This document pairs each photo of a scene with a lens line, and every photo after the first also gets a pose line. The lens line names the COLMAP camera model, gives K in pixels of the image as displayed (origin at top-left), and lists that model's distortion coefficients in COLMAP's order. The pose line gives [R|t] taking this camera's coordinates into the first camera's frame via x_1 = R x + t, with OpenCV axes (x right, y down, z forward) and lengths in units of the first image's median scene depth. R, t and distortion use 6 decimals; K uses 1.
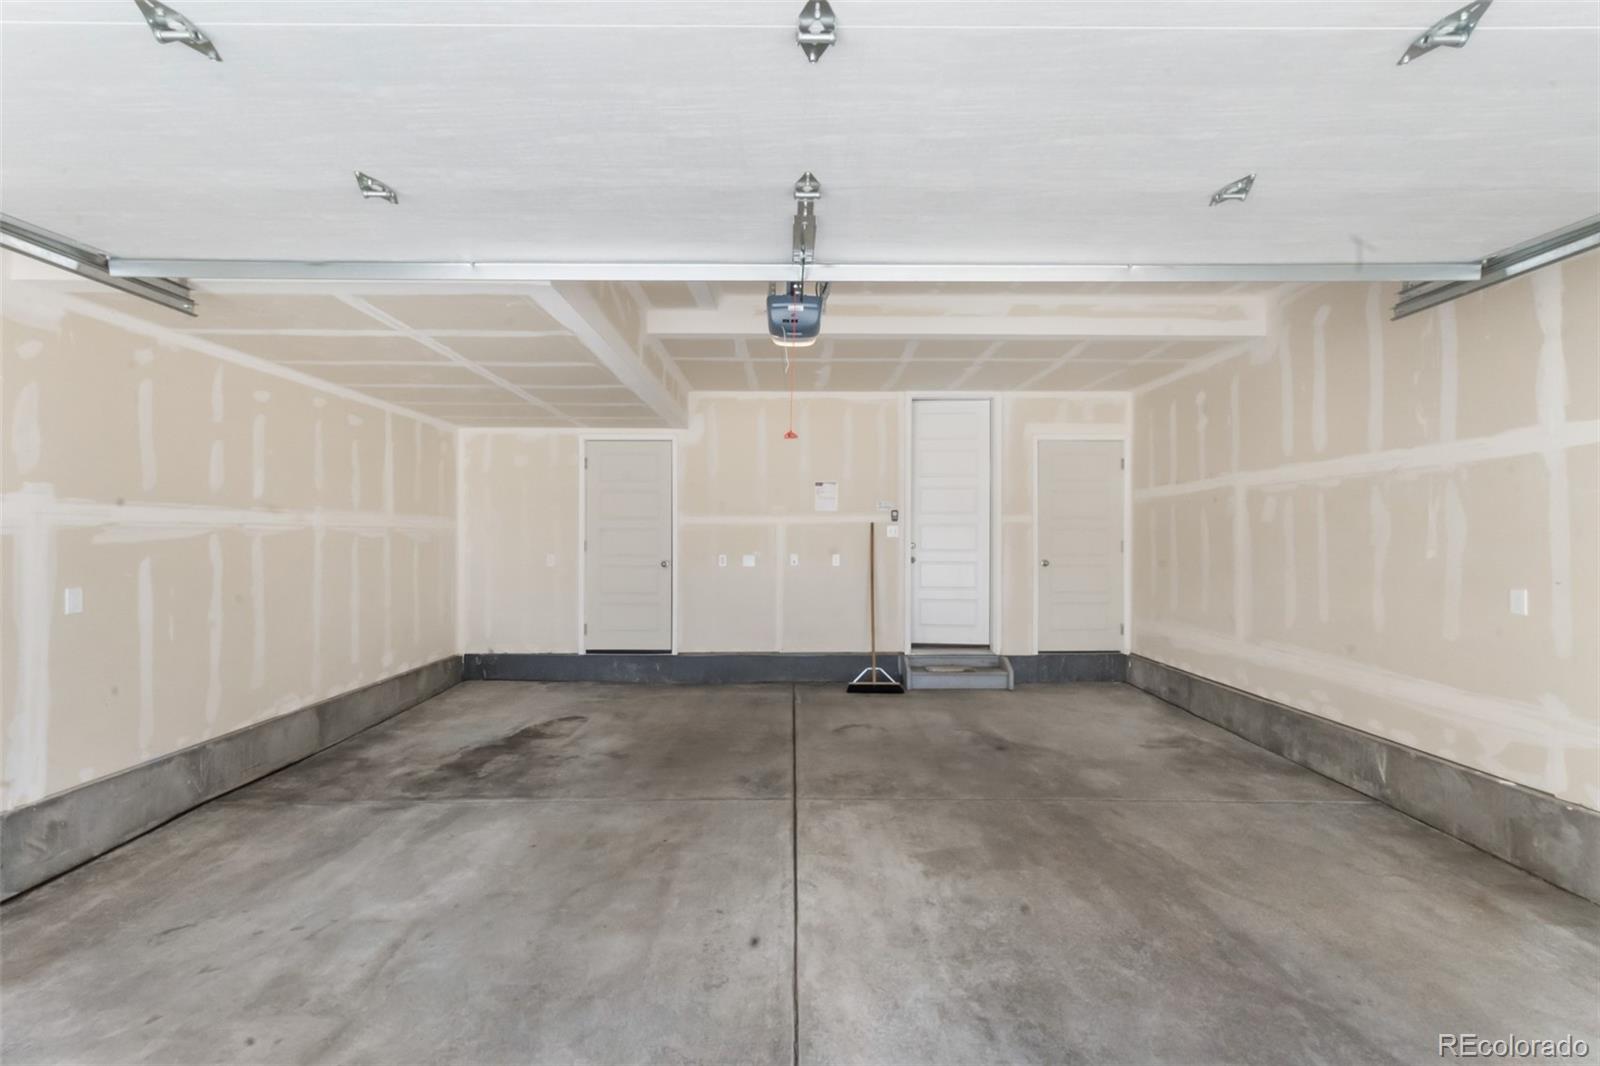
lens RADIAL K [[701.9, 0, 791.5], [0, 701.9, 530.3], [0, 0, 1]] dist [-0.000477, 0.000641]
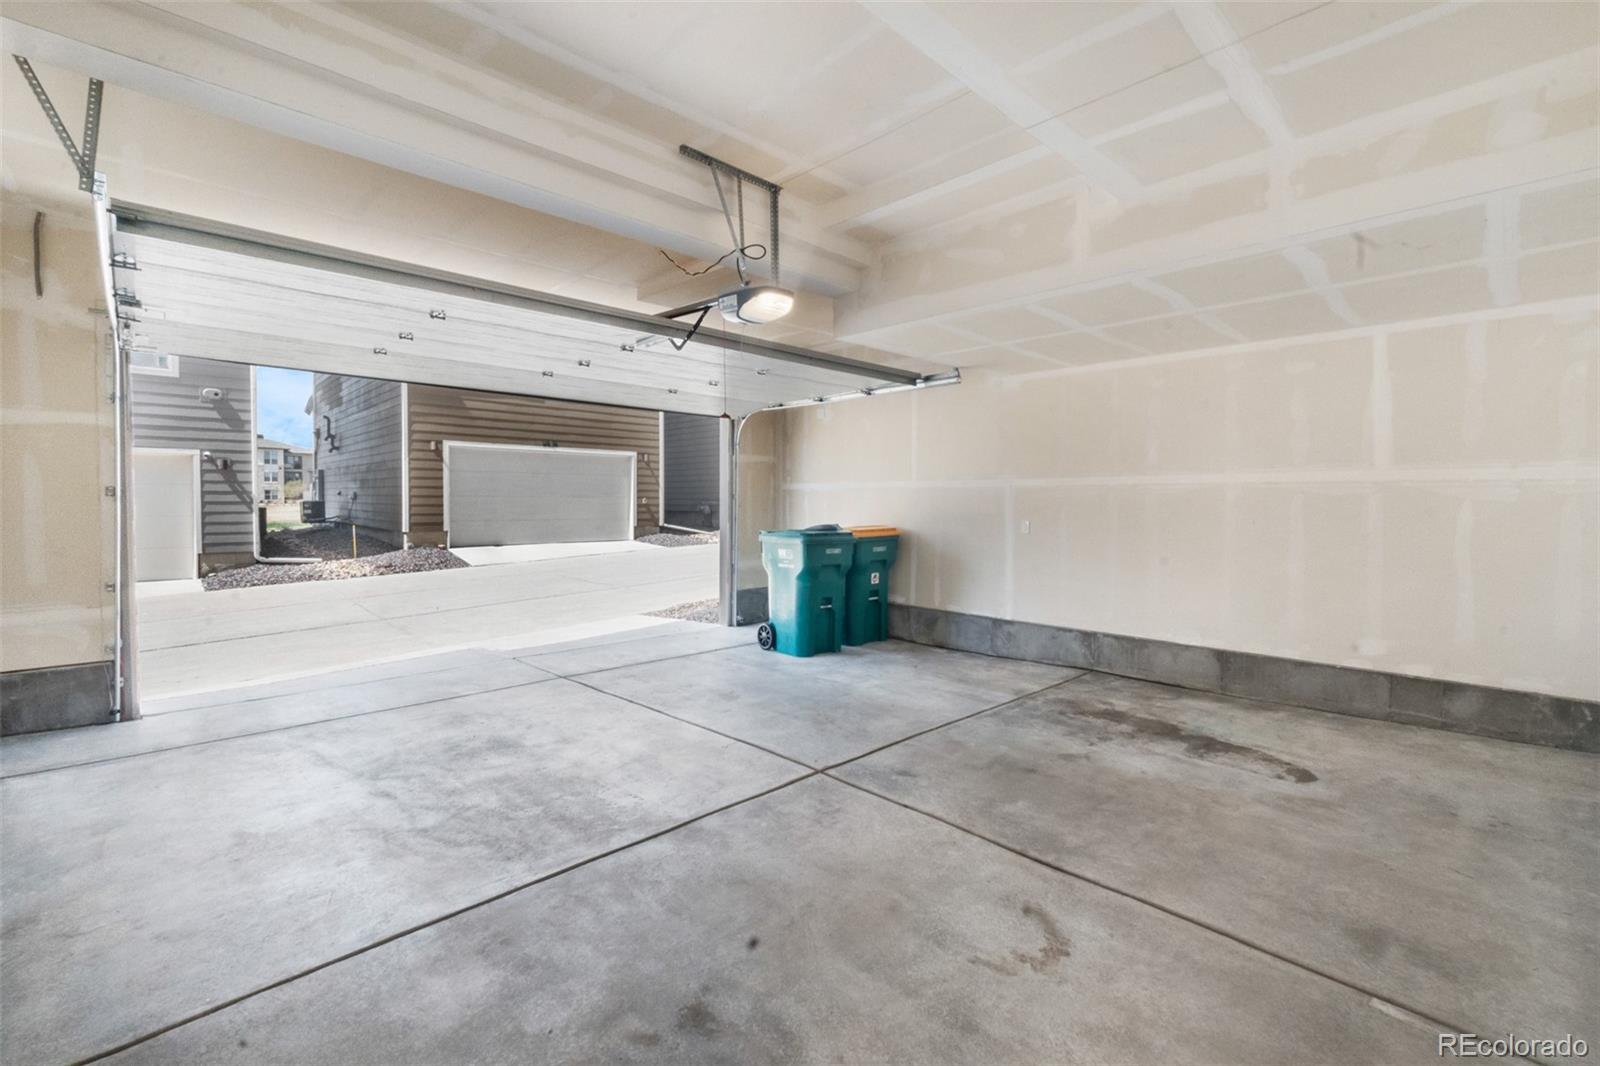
lens RADIAL K [[701.9, 0, 794.7], [0, 701.9, 526.6], [0, 0, 1]] dist [-0.000477, 0.000641]
pose [[-0.737976, 0.017024, -0.674612, 0.532909], [-0.001546, 0.999636, 0.026917, 0.031063], [0.674825, 0.020907, -0.737681, 1.364348]]
